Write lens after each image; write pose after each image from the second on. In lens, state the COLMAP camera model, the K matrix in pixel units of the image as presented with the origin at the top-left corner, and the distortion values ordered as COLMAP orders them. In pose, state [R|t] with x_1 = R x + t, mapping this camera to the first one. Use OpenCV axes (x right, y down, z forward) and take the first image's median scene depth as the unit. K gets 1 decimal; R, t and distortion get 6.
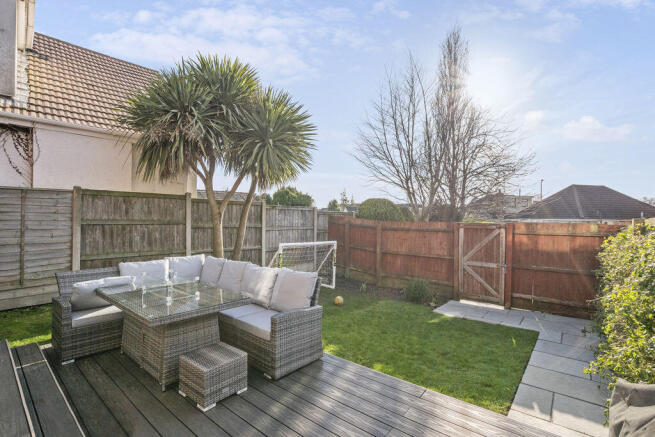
lens RADIAL K [[301.5, 0, 328.5], [0, 301.5, 221.1], [0, 0, 1]] dist [-0.018018, 0.000618]
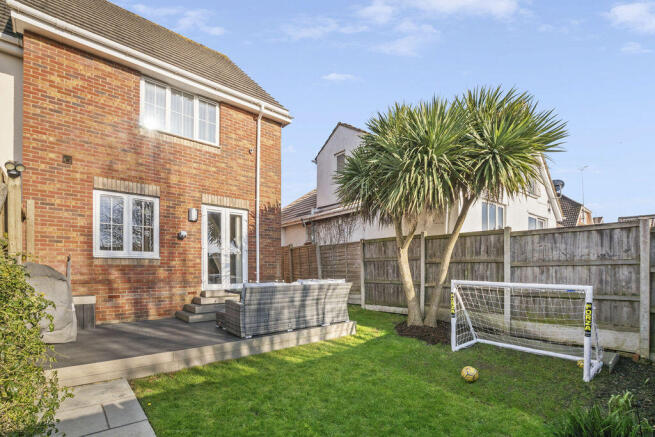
lens RADIAL K [[301.5, 0, 322.7], [0, 301.5, 269.4], [0, 0, 1]] dist [-0.018018, 0.000618]
pose [[-0.170200, -0.003722, -0.985402, 0.797870], [0.002045, 0.999989, -0.004130, 0.056591], [0.985407, -0.002718, -0.170191, 0.928347]]
